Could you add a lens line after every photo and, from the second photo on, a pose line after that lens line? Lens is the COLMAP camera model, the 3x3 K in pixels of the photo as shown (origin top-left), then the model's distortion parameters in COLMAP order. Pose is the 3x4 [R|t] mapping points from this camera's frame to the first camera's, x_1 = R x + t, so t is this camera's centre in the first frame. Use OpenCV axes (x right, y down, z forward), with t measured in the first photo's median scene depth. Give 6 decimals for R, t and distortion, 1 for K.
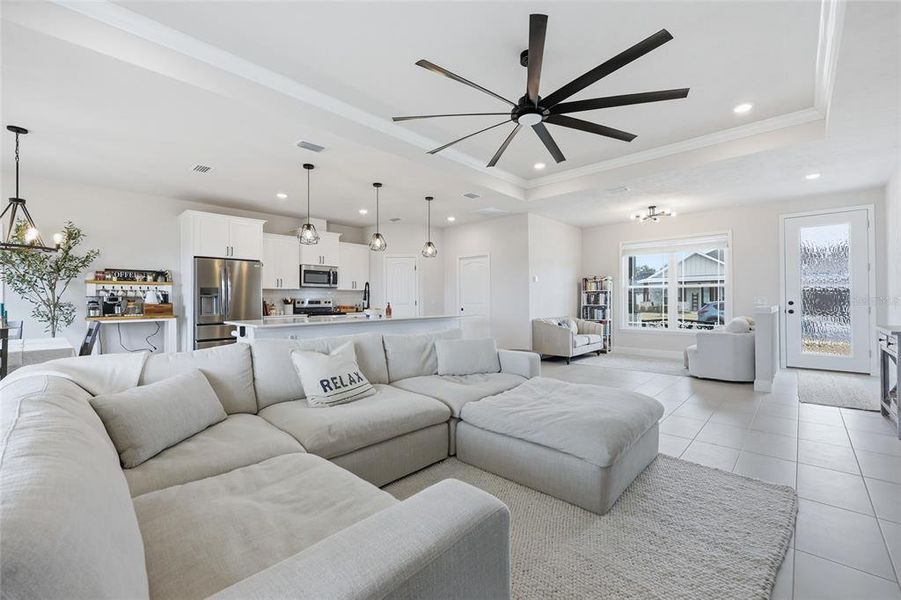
lens RADIAL K [[368.8, 0, 452.8], [0, 368.8, 297.9], [0, 0, 1]] dist [0.000581, 0.000117]
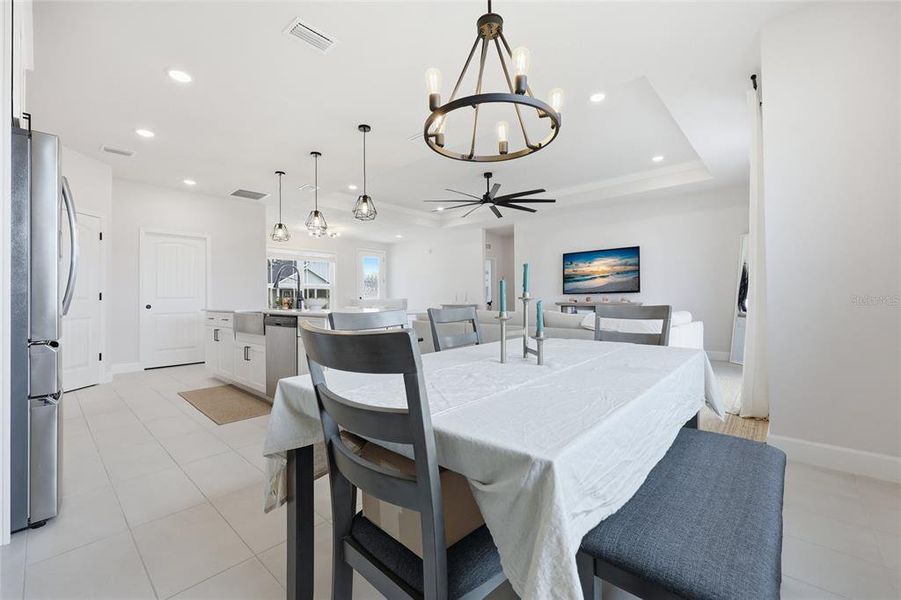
lens RADIAL K [[375.1, 0, 450.8], [0, 375.1, 293.7], [0, 0, 1]] dist [0.003271, 0.000166]
pose [[-0.010153, 0.020935, 0.999729, -0.794542], [0.004620, 0.999771, -0.020889, 0.027878], [-0.999938, 0.004406, -0.010247, 0.514571]]
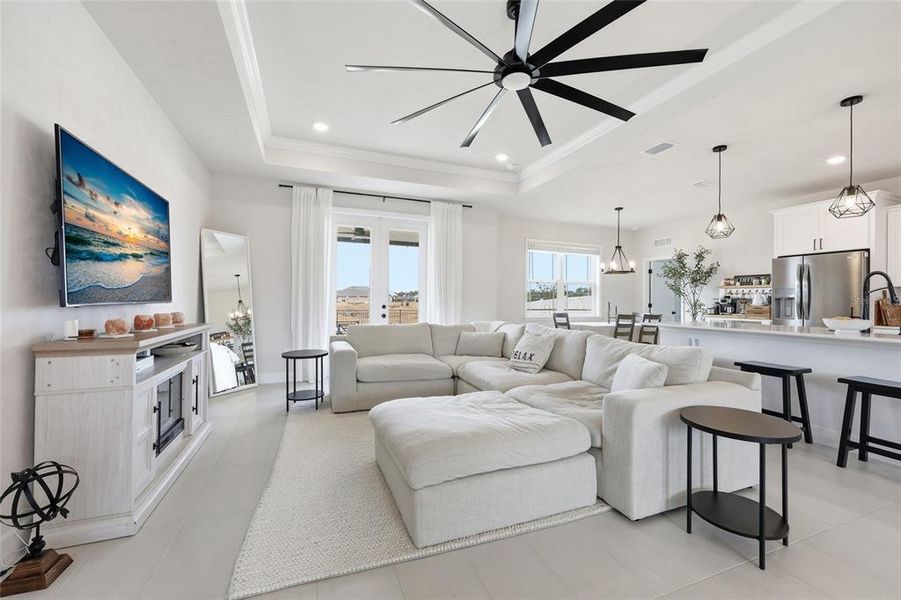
lens RADIAL K [[368.8, 0, 452.8], [0, 368.8, 297.9], [0, 0, 1]] dist [0.000581, 0.000117]
pose [[-0.422539, -0.005201, -0.906330, 0.418032], [-0.003651, 0.999985, -0.004036, 0.001470], [0.906338, 0.001604, -0.422551, 0.505109]]
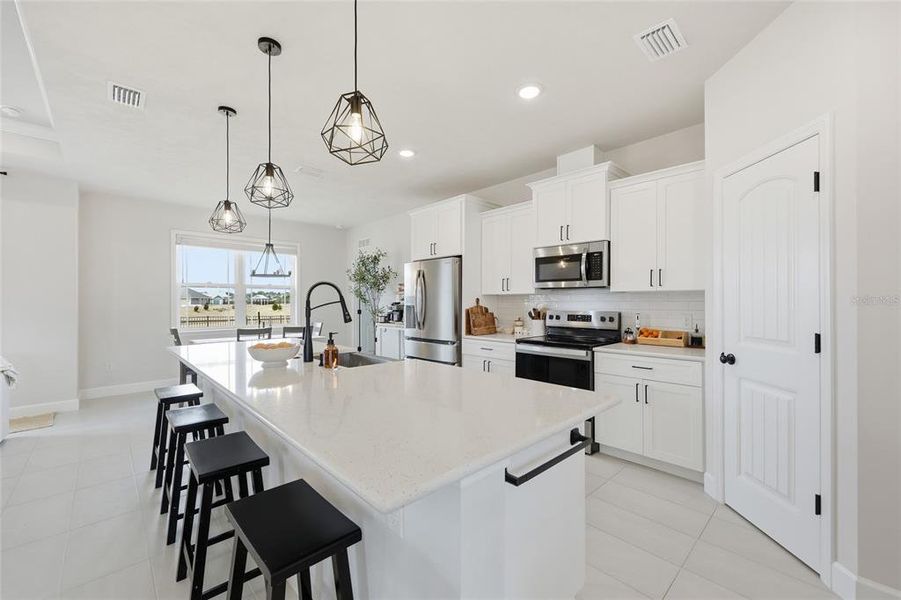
lens RADIAL K [[361.8, 0, 451.8], [0, 361.8, 302.4], [0, 0, 1]] dist [0.000665, 0.000190]
pose [[-0.055252, 0.010292, -0.998419, 0.138244], [0.008041, 0.999919, 0.009863, -0.016614], [0.998440, -0.007483, -0.055330, 0.901937]]
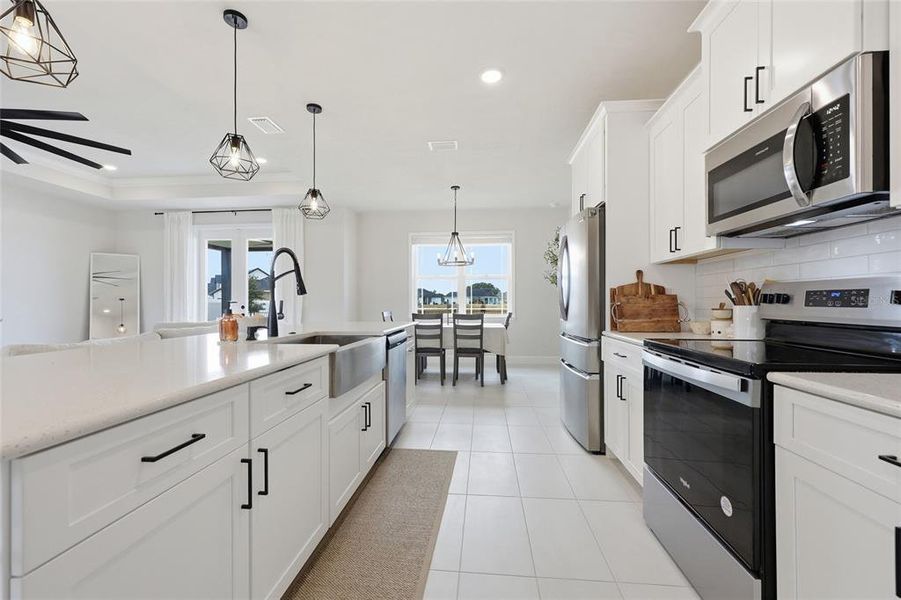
lens RADIAL K [[368.0, 0, 451.1], [0, 368.0, 302.5], [0, 0, 1]] dist [0.016024, -0.012588]
pose [[-0.789757, 0.011693, -0.613309, -0.102127], [0.012987, 0.999913, 0.002341, 0.011823], [0.613283, -0.006117, -0.789840, 1.088953]]
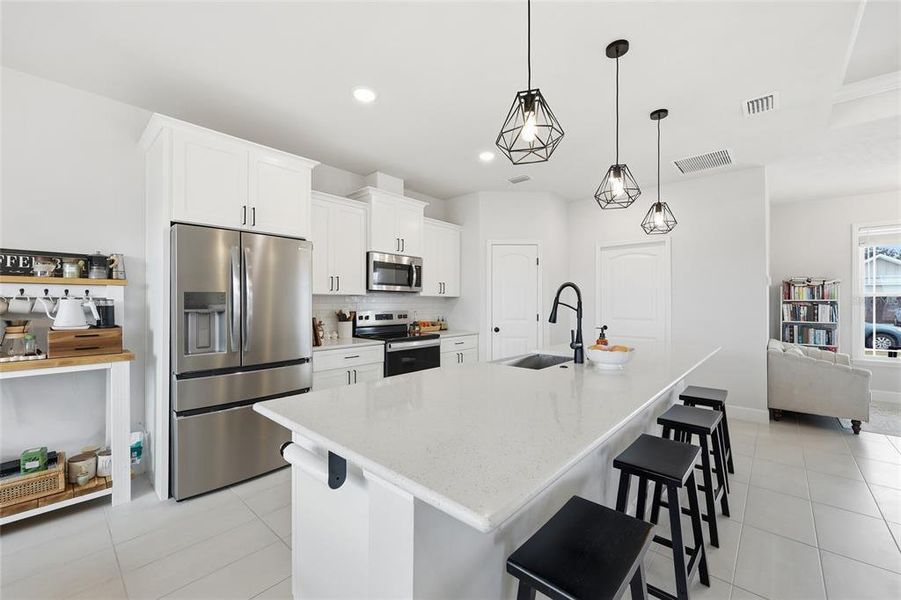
lens RADIAL K [[361.8, 0, 451.8], [0, 361.8, 302.4], [0, 0, 1]] dist [0.000665, 0.000190]
pose [[0.999831, 0.007232, 0.016884, -0.291749], [-0.007304, 0.999964, 0.004241, -0.015684], [-0.016853, -0.004363, 0.999848, 0.440417]]
